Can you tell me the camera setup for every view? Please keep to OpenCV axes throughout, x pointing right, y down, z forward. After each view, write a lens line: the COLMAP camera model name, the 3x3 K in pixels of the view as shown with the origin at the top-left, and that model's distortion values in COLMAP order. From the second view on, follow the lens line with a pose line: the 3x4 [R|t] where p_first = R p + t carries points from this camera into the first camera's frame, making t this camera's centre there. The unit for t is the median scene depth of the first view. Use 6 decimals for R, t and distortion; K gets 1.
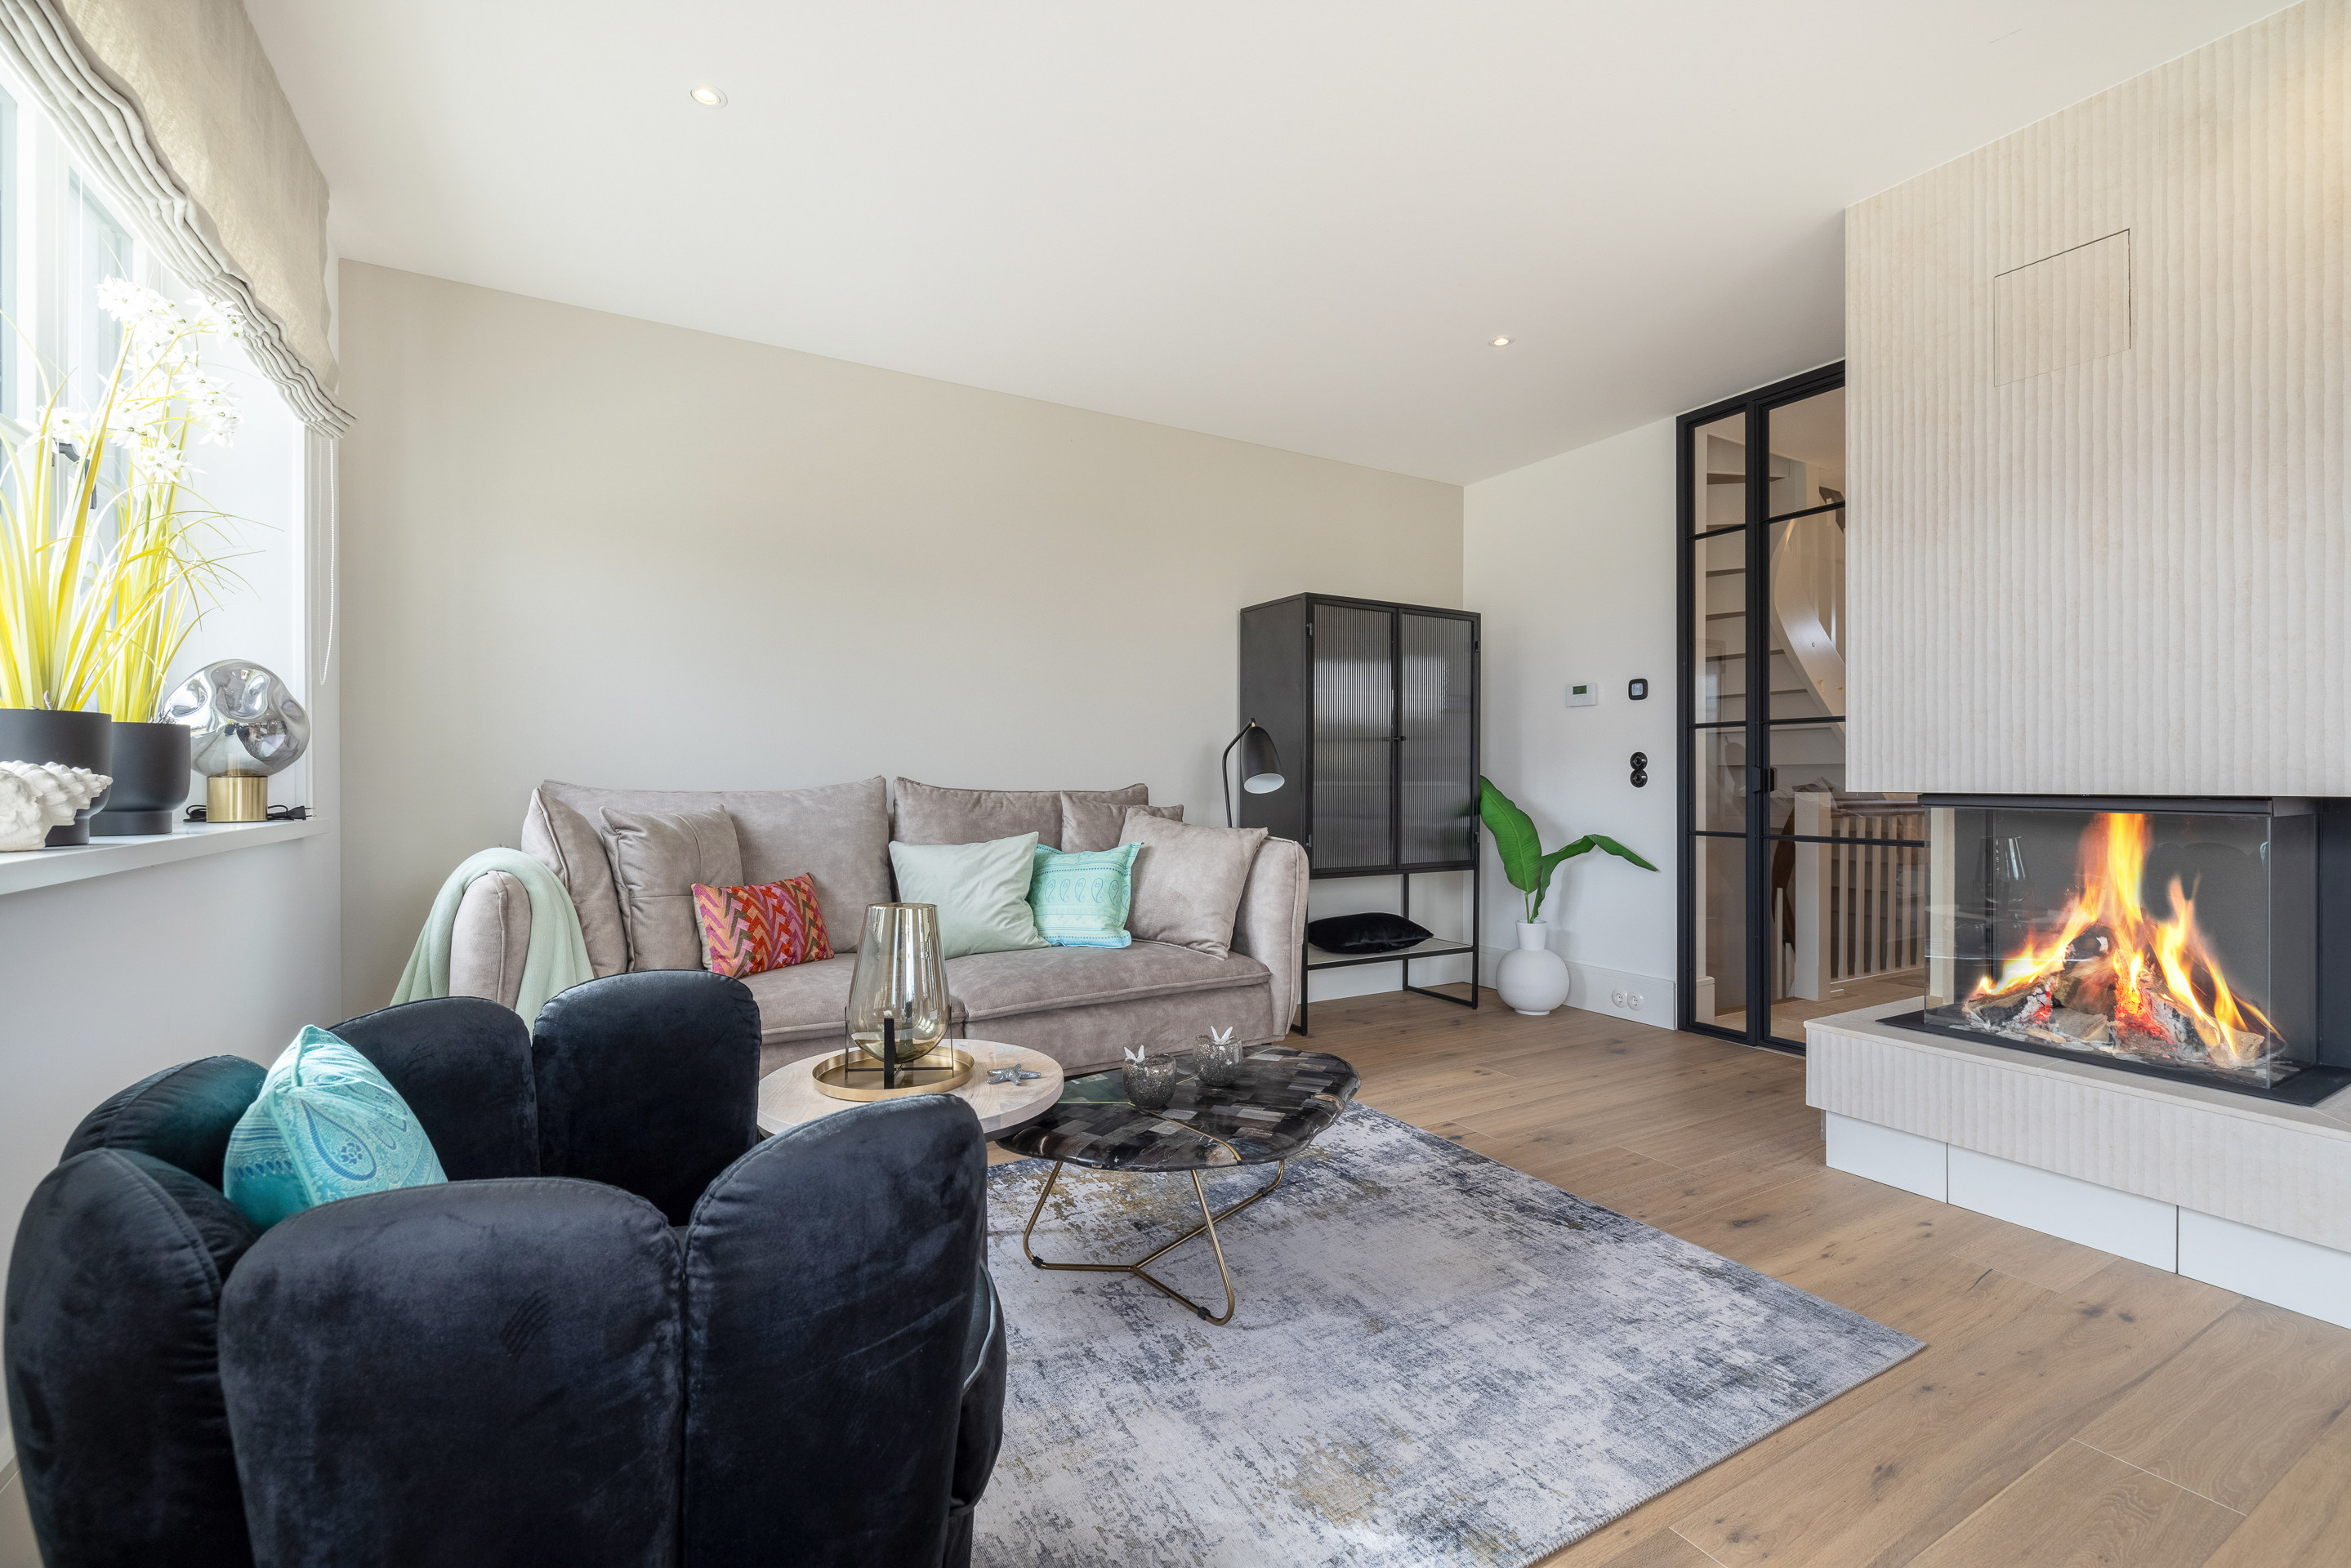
lens RADIAL K [[1005.7, 0, 1160.4], [0, 1005.7, 792.9], [0, 0, 1]] dist [0.001492, 0.000787]
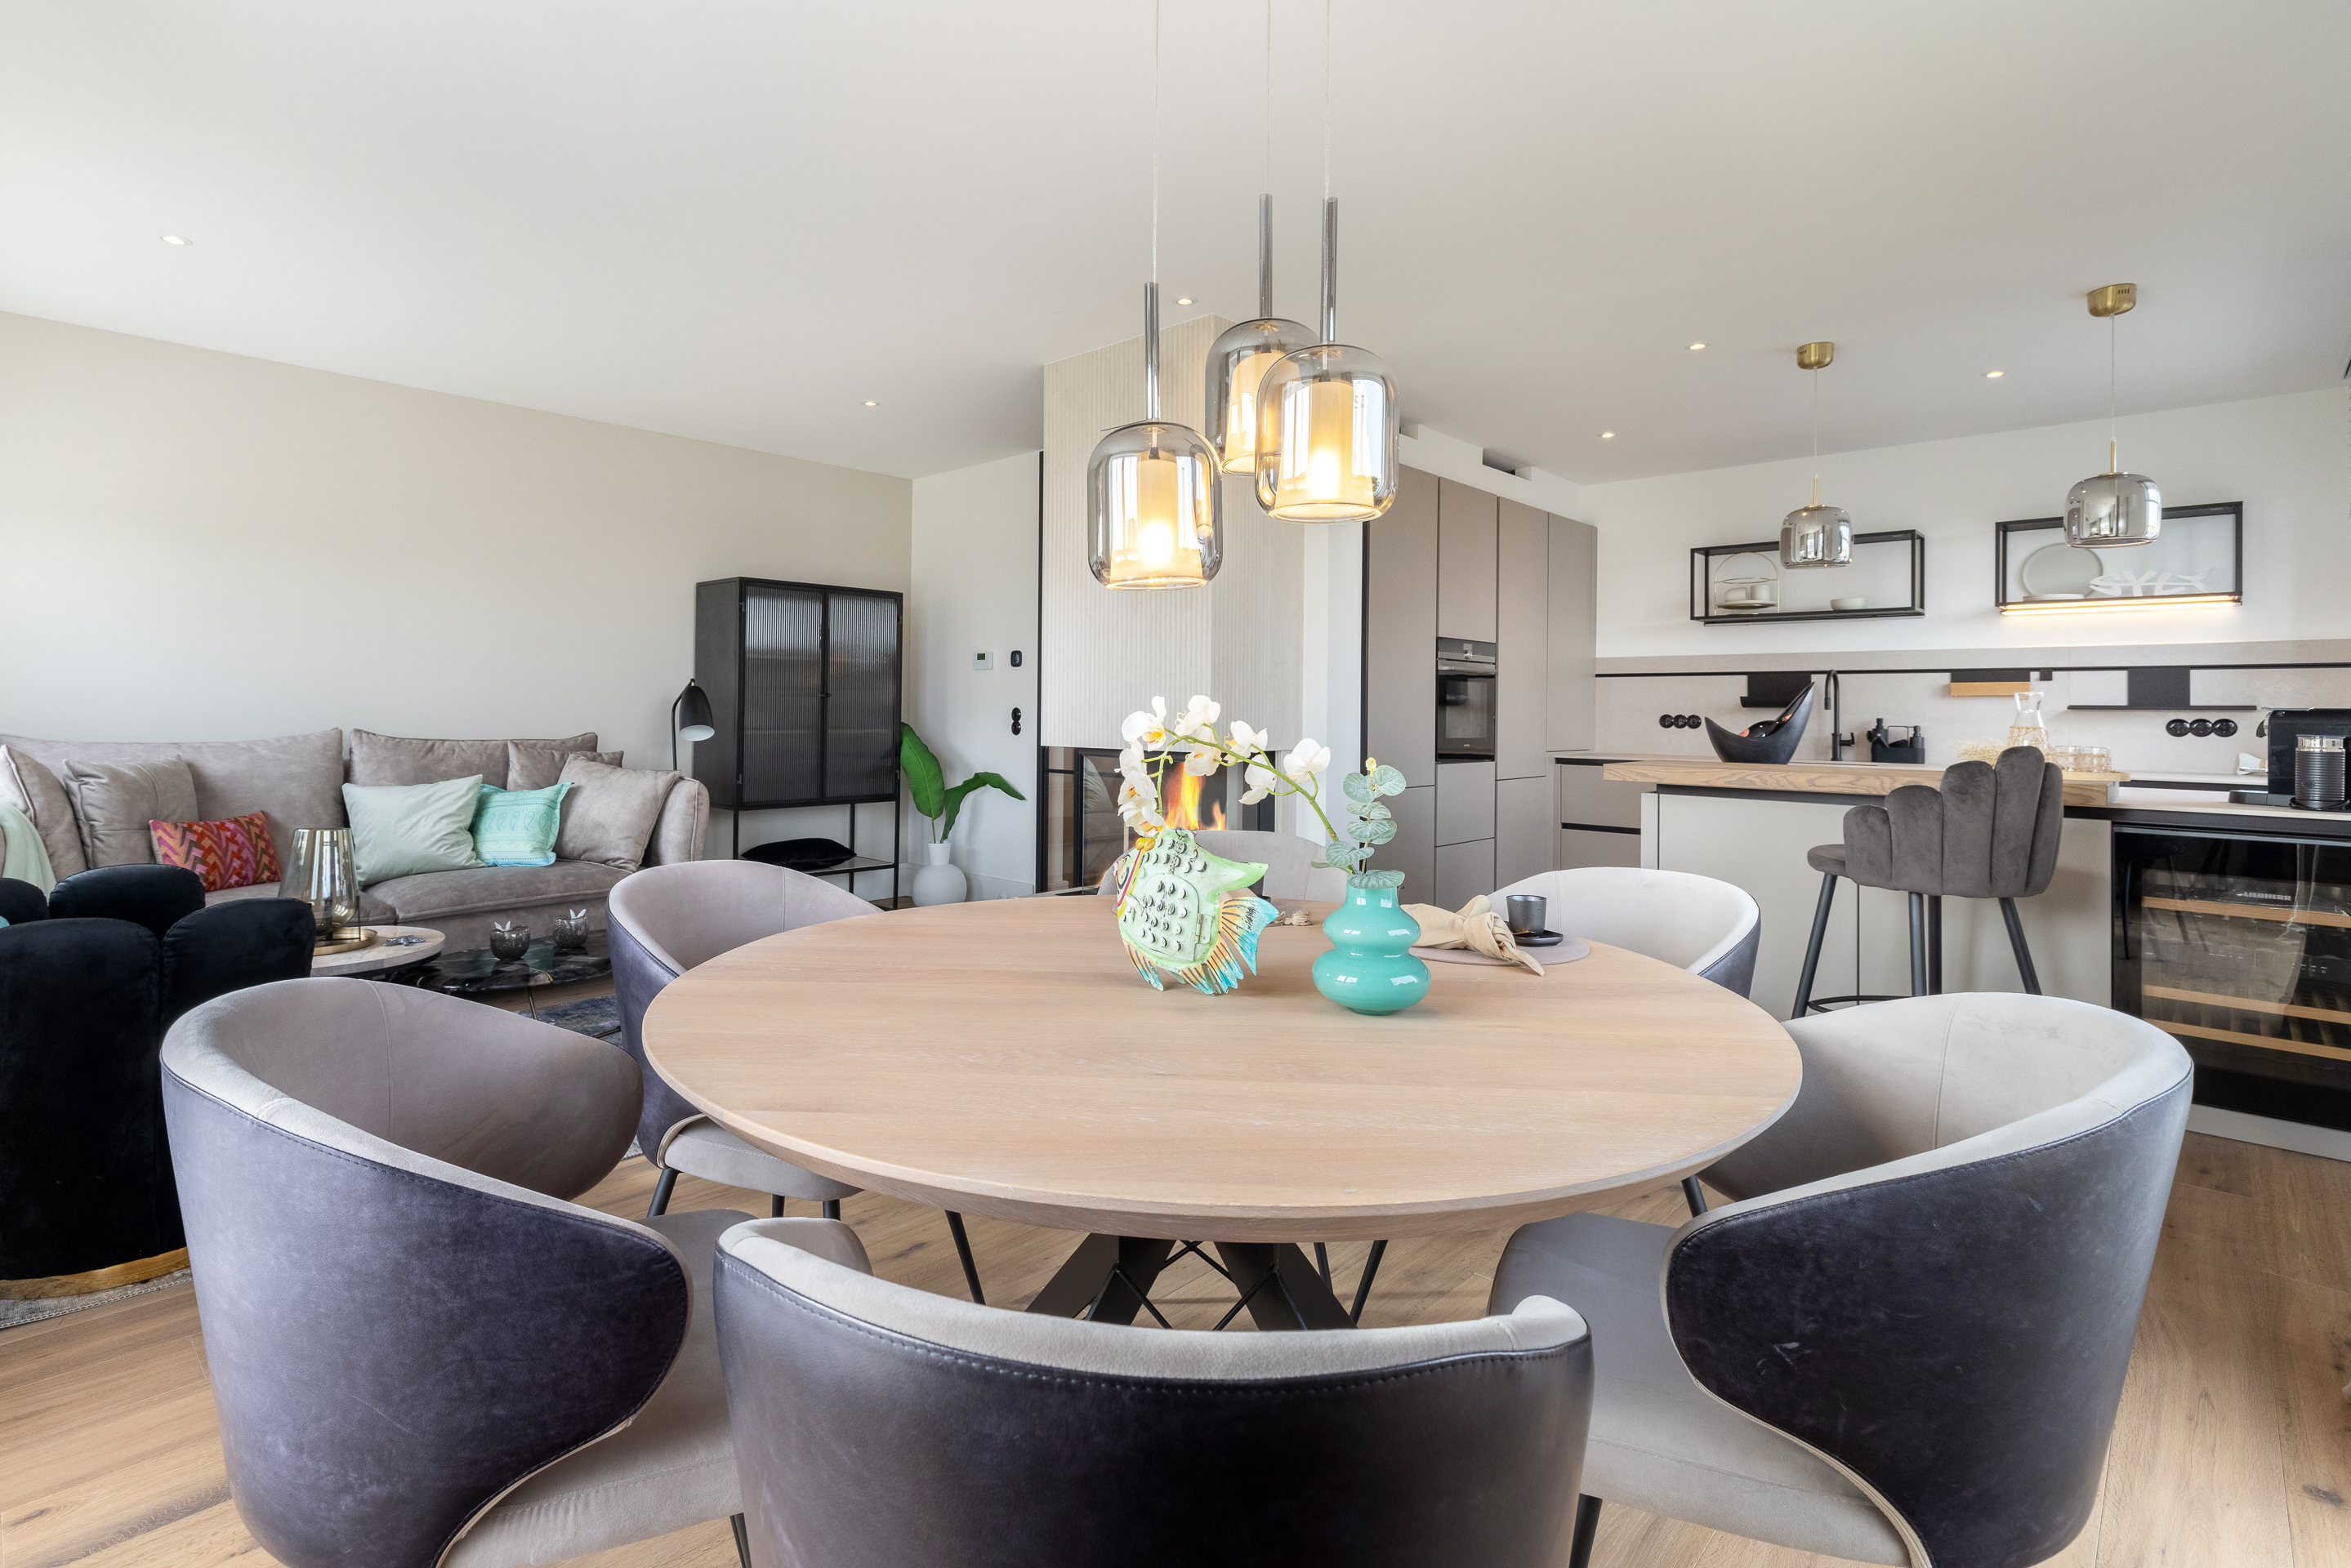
lens RADIAL K [[1165.9, 0, 1111.0], [0, 1165.9, 710.1], [0, 0, 1]] dist [-0.000424, 0.000604]
pose [[0.966249, 0.005734, 0.257546, 0.297747], [-0.003956, 0.999965, -0.007423, -0.037902], [-0.257580, 0.006153, 0.966237, -0.669896]]
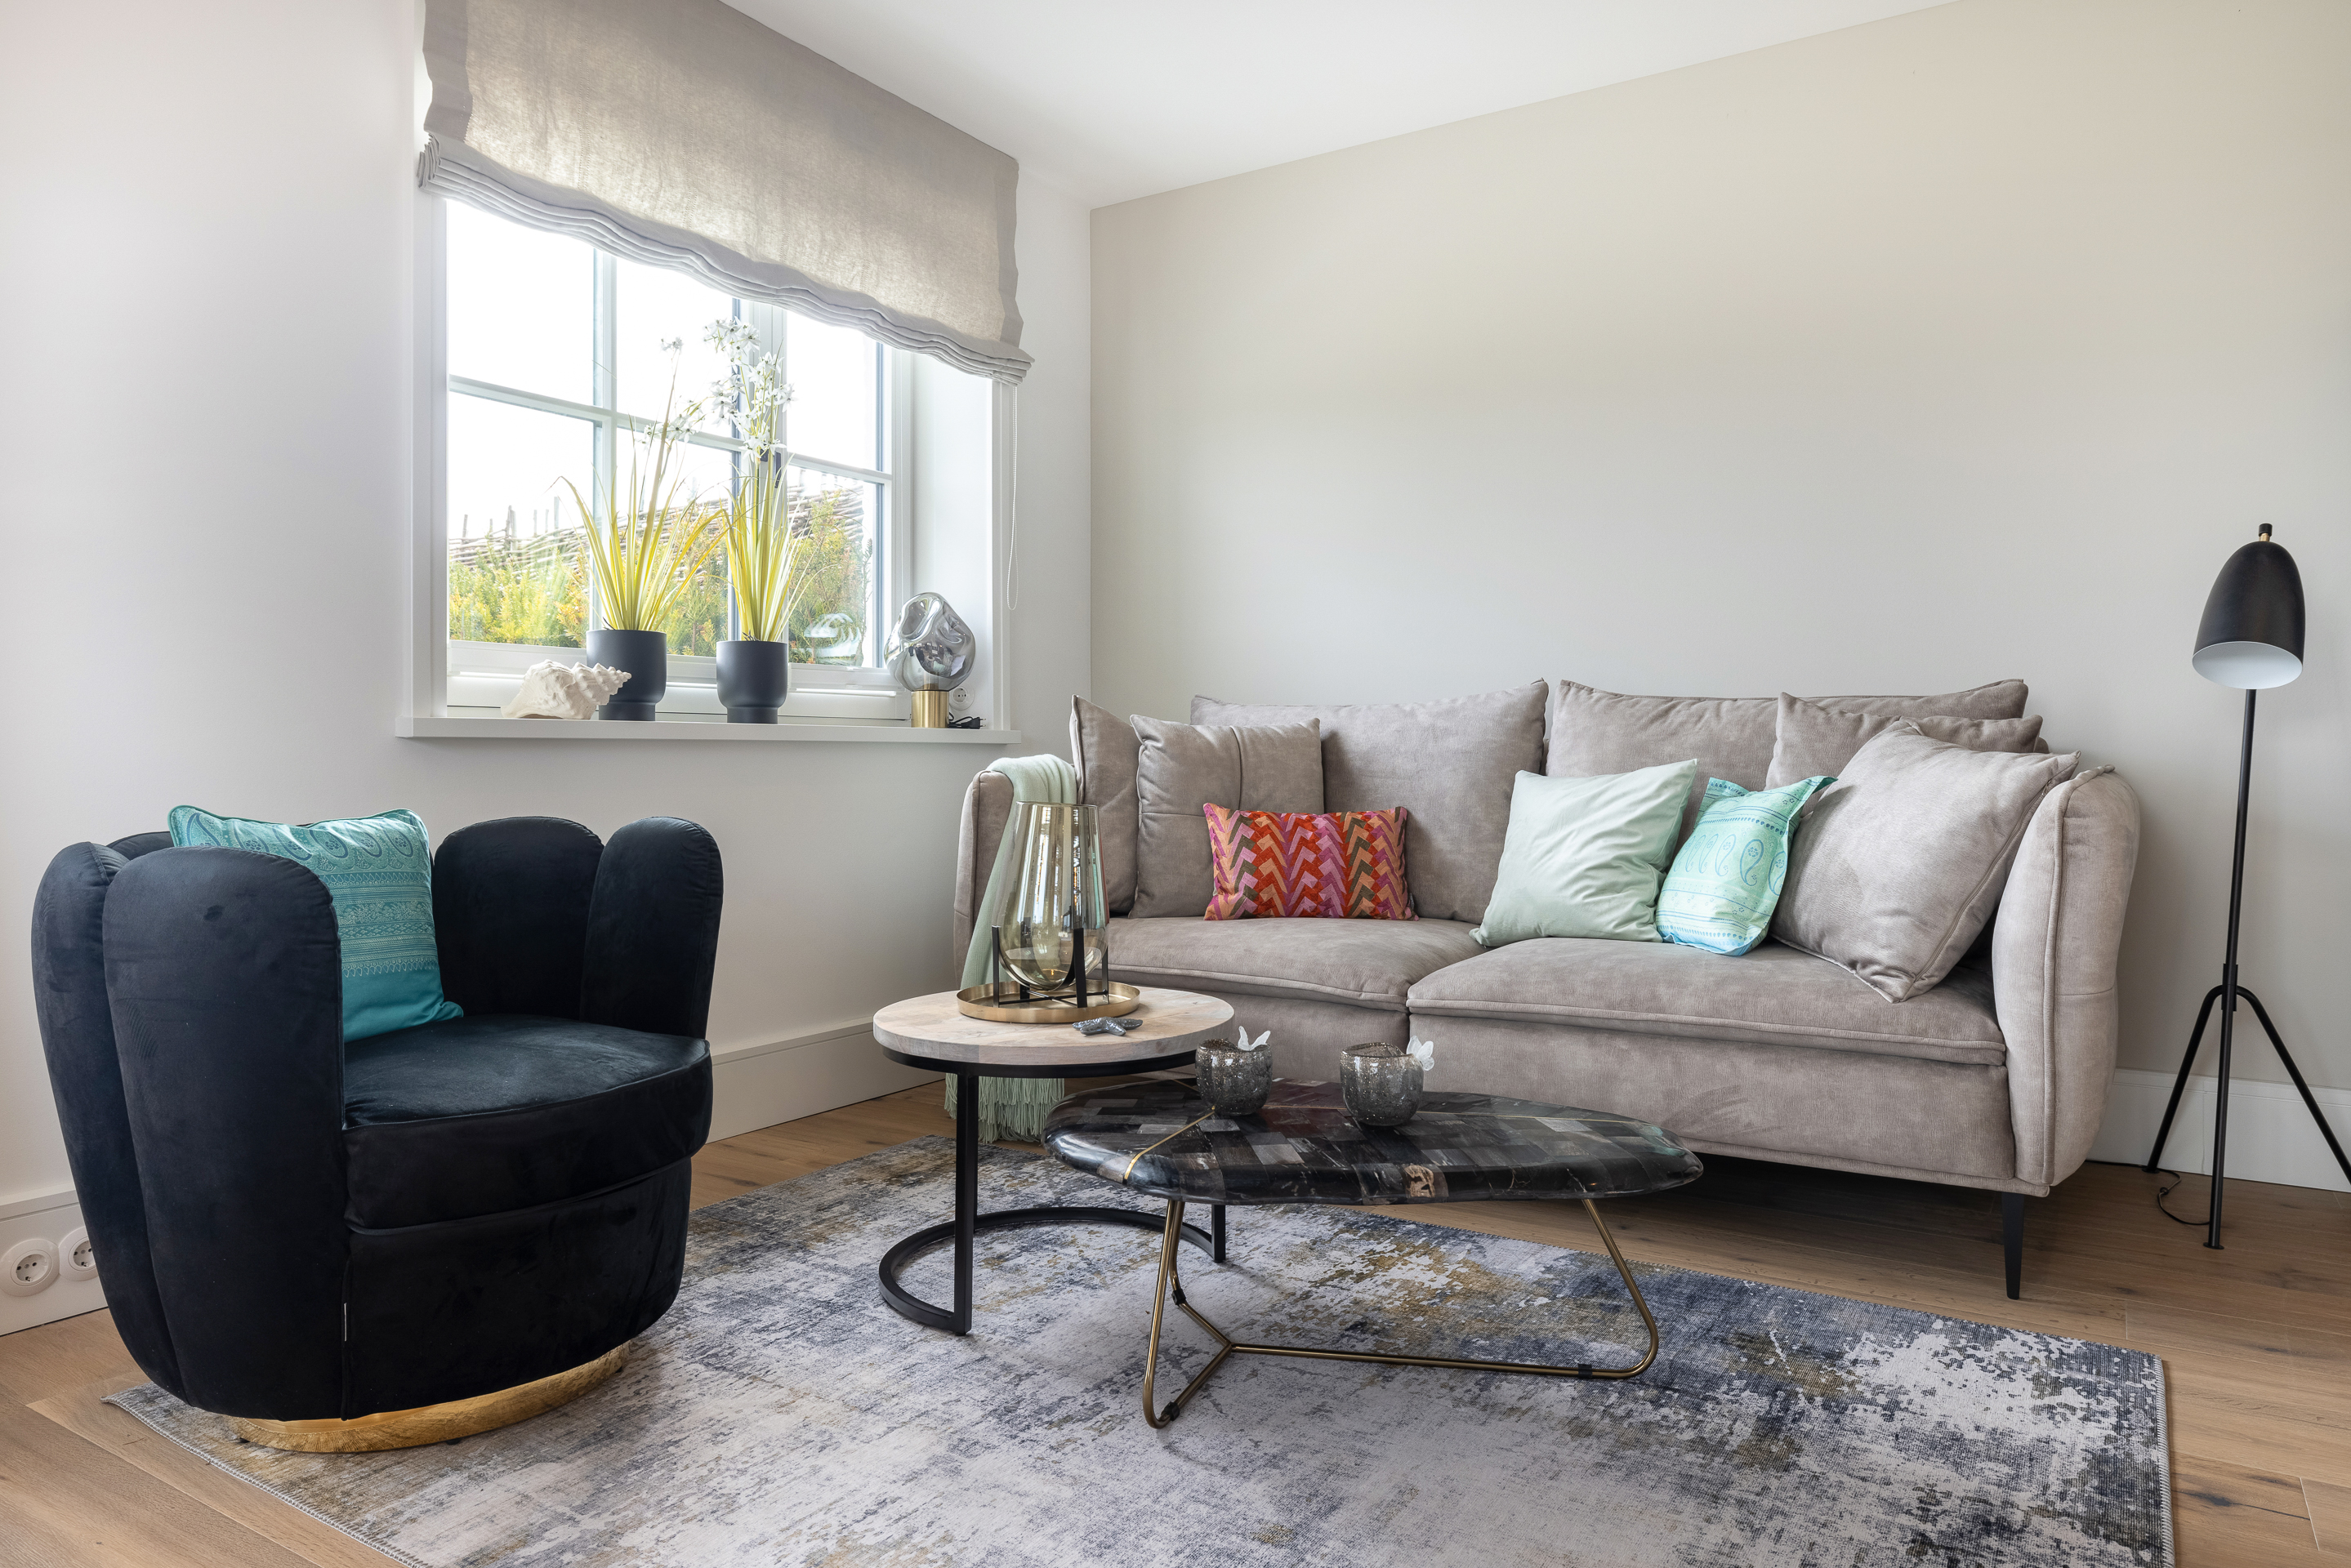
lens RADIAL K [[1476.4, 0, 1169.0], [0, 1476.4, 762.7], [0, 0, 1]] dist [-0.001183, 0.000894]
pose [[0.472418, 0.005953, -0.881355, 0.613276], [-0.010788, 0.999941, 0.000972, 0.051934], [0.881309, 0.009049, 0.472454, 0.349310]]
